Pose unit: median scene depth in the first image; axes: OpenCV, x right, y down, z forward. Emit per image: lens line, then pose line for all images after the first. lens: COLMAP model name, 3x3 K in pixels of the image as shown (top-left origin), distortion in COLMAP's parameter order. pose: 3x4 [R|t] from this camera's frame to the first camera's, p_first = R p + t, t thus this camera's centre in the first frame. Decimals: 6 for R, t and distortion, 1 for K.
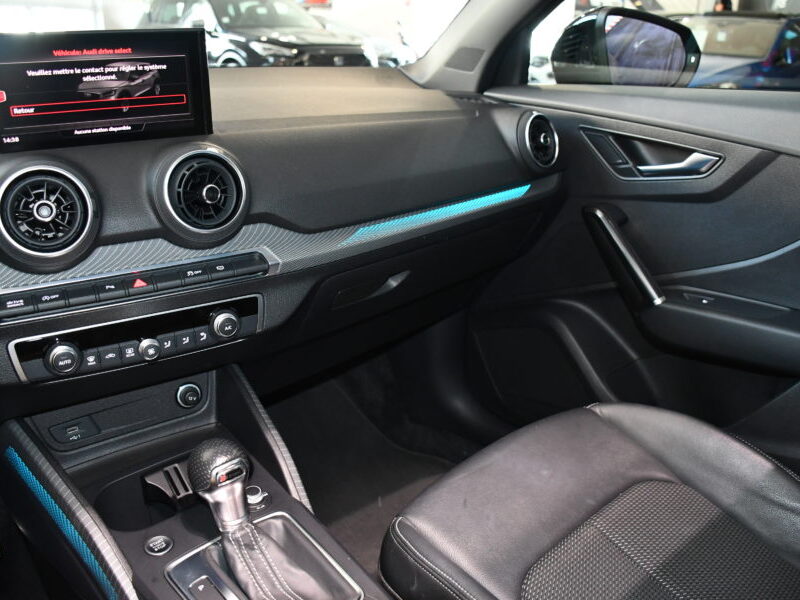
lens RADIAL K [[694.2, 0, 400.0], [0, 694.2, 300.0], [0, 0, 1]] dist [-0.159383, 0.088850]
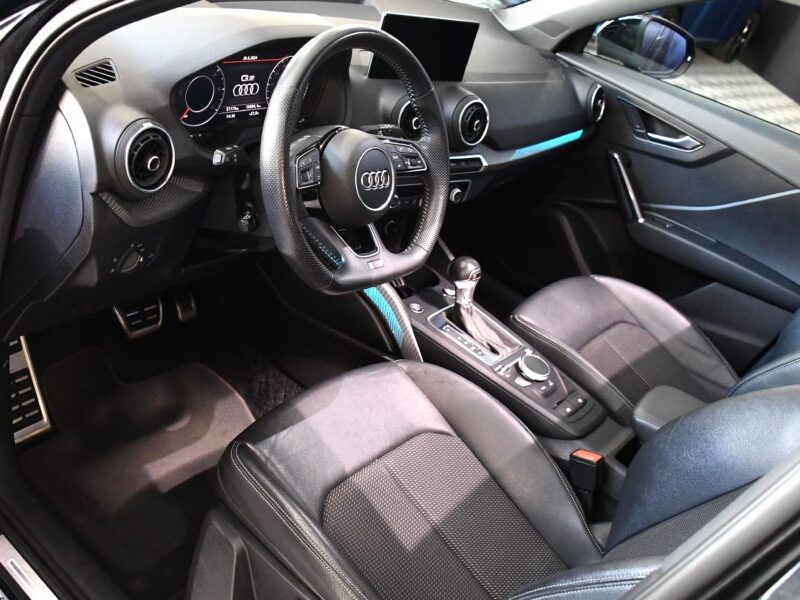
lens RADIAL K [[856.7, 0, 344.0], [0, 856.7, 298.0], [0, 0, 1]] dist [-0.178931, 0.194434]
pose [[0.961987, 0.155006, 0.224842, -1.042511], [-0.193207, 0.968159, 0.159185, 0.000308], [-0.193008, -0.196575, 0.961304, -1.183643]]
